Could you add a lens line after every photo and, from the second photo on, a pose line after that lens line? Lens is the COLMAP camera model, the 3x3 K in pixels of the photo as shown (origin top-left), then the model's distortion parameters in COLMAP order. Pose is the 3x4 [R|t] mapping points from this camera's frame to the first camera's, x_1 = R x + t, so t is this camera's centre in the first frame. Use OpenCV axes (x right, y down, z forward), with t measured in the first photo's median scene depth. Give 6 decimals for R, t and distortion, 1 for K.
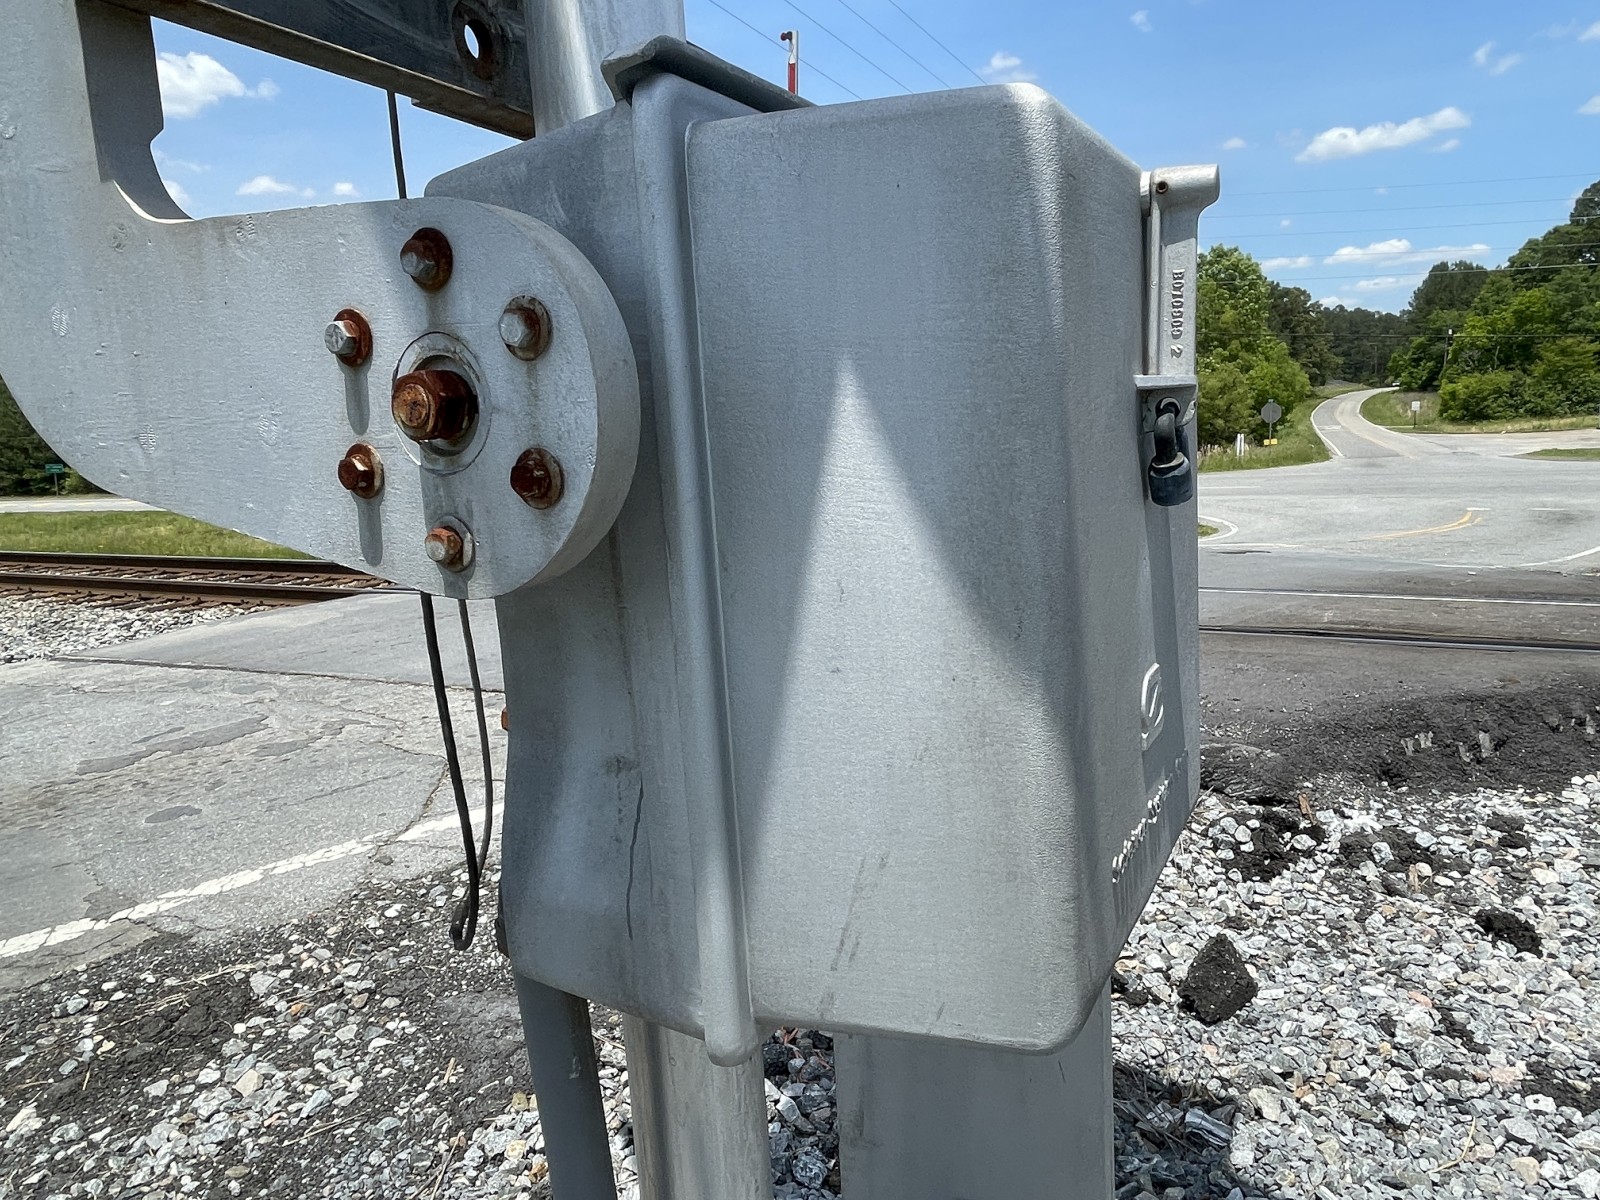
lens RADIAL K [[1088.6, 0, 802.6], [0, 1088.6, 606.0], [0, 0, 1]] dist [0.000205, -0.004058]
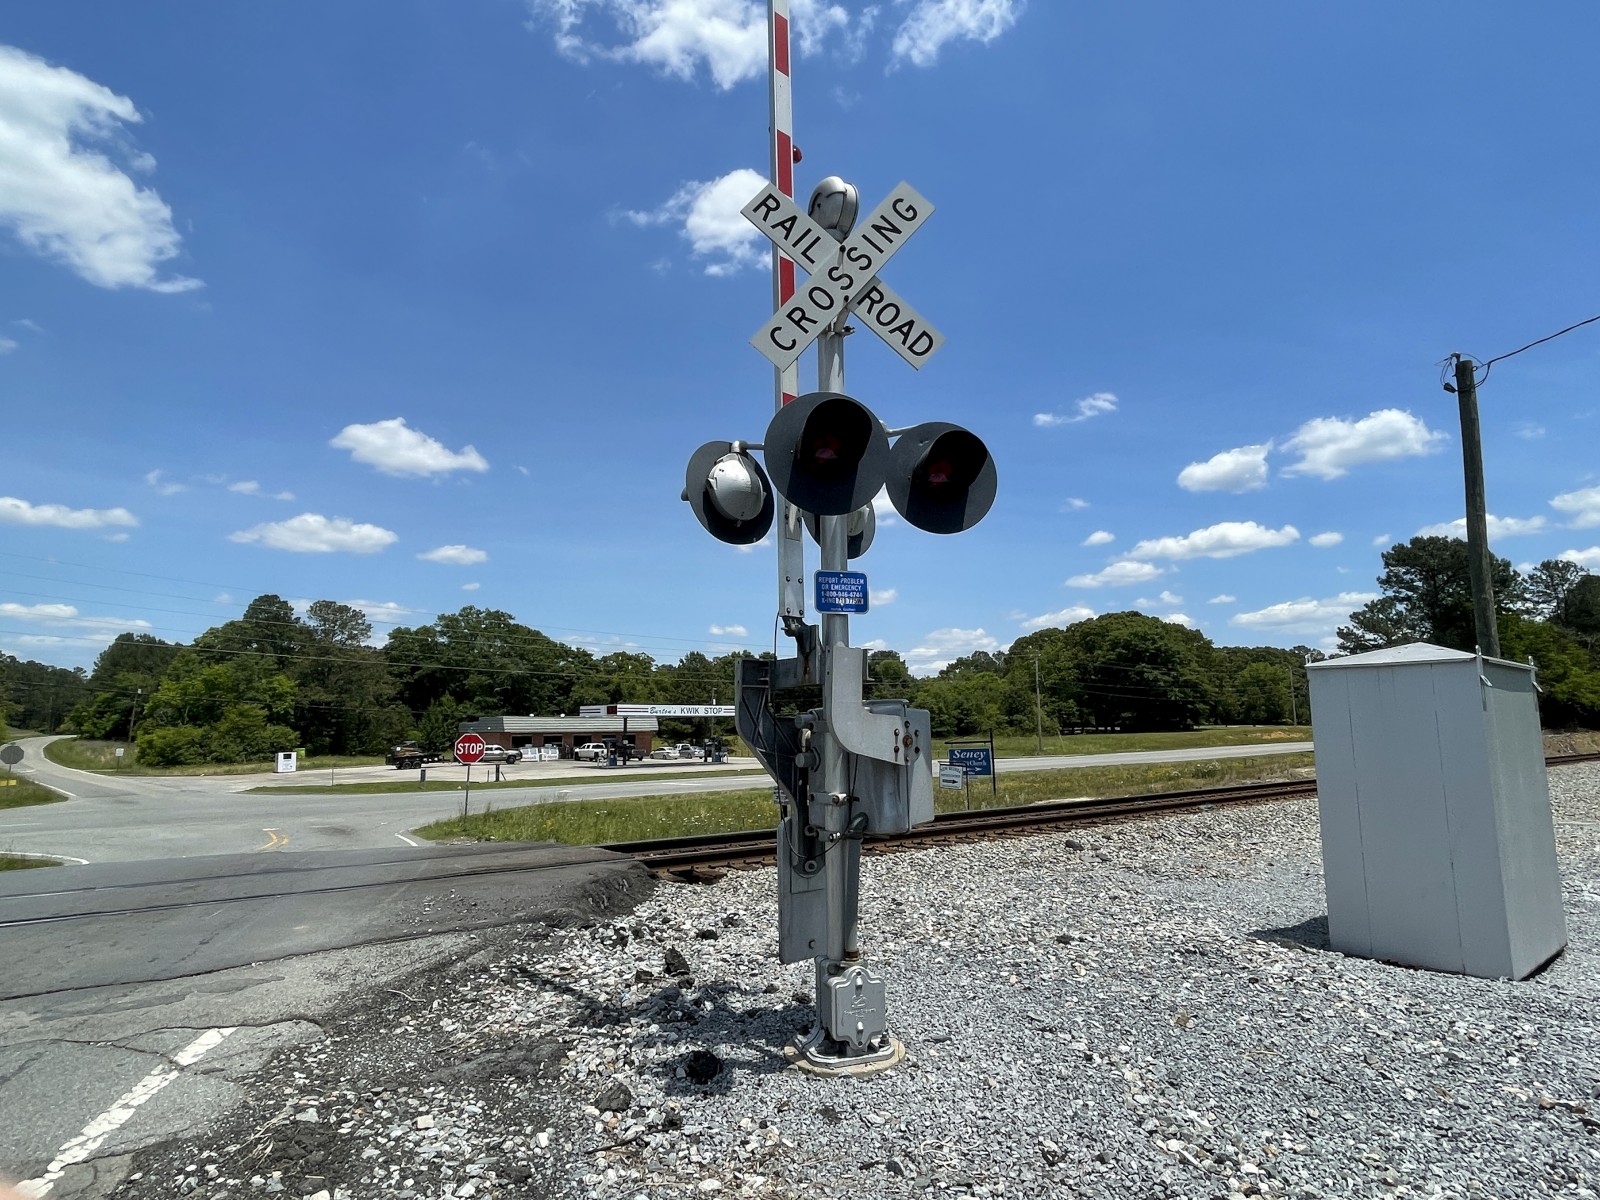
lens RADIAL K [[871.5, 0, 804.8], [0, 871.5, 599.3], [0, 0, 1]] dist [-0.002202, 0.000191]
pose [[0.368743, 0.185421, 0.910850, -0.039437], [0.146727, 0.956006, -0.254014, 0.002066], [-0.917878, 0.227312, 0.325314, -0.004154]]
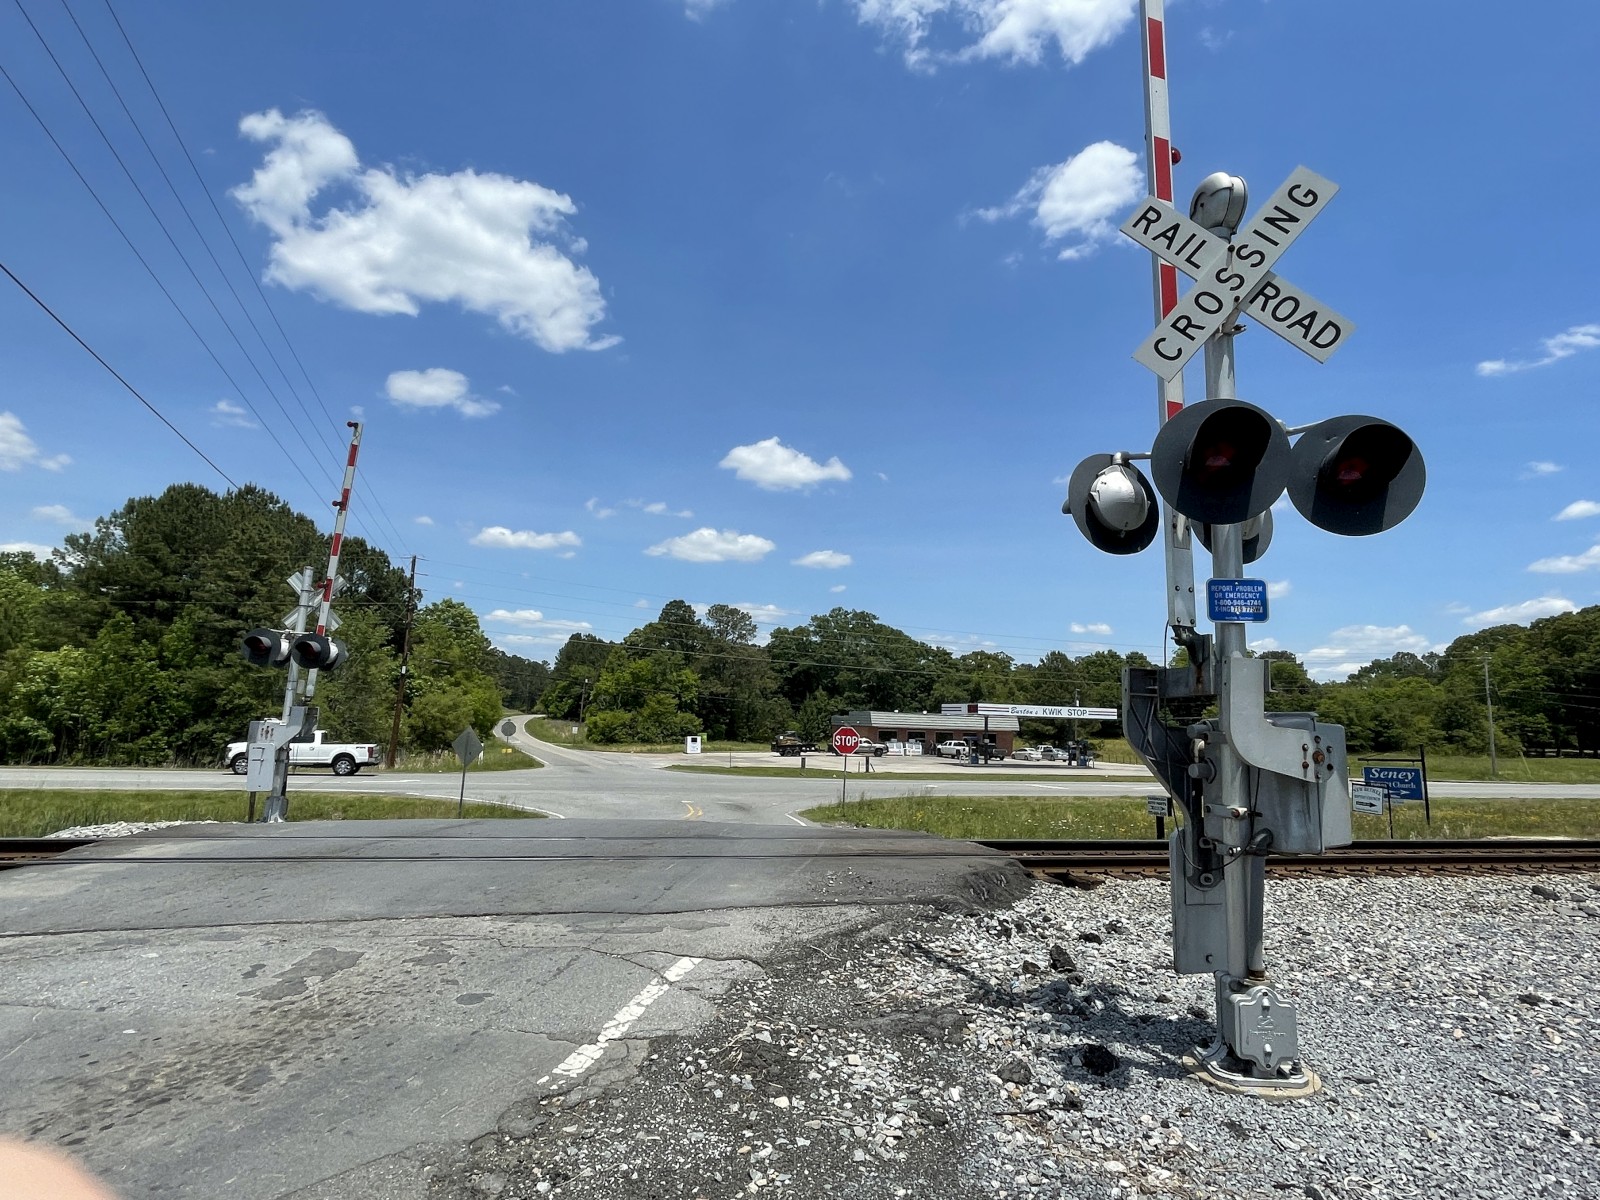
lens RADIAL K [[871.5, 0, 807.4], [0, 871.5, 598.8], [0, 0, 1]] dist [-0.002202, 0.000191]
pose [[0.698528, 0.175097, 0.693829, -0.042905], [0.052697, 0.954381, -0.293904, 0.002204], [-0.713639, 0.241863, 0.657435, -0.004687]]
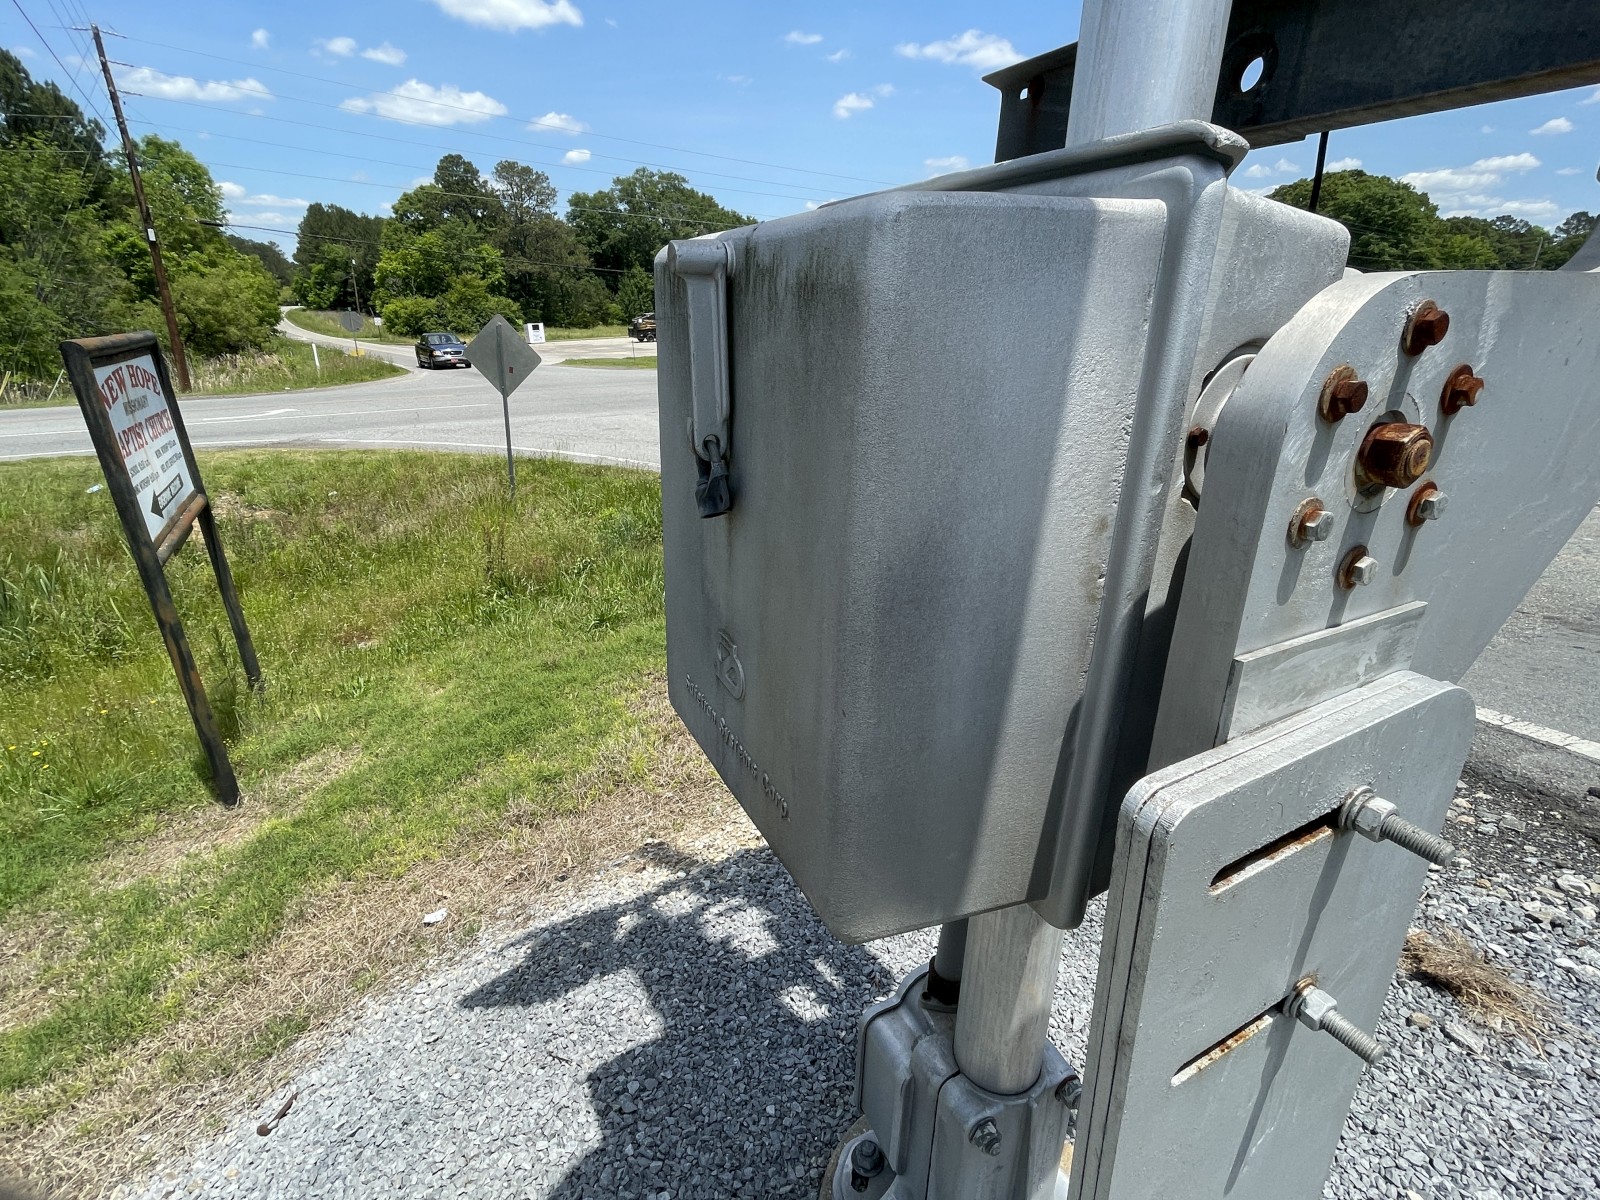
lens RADIAL K [[768.2, 0, 805.9], [0, 768.2, 599.8], [0, 0, 1]] dist [-0.003843, 0.001177]
pose [[0.481729, -0.262404, 0.836111, -0.007691], [0.122207, 0.964909, 0.232416, -0.023495], [-0.867757, -0.009783, 0.496892, 0.149362]]
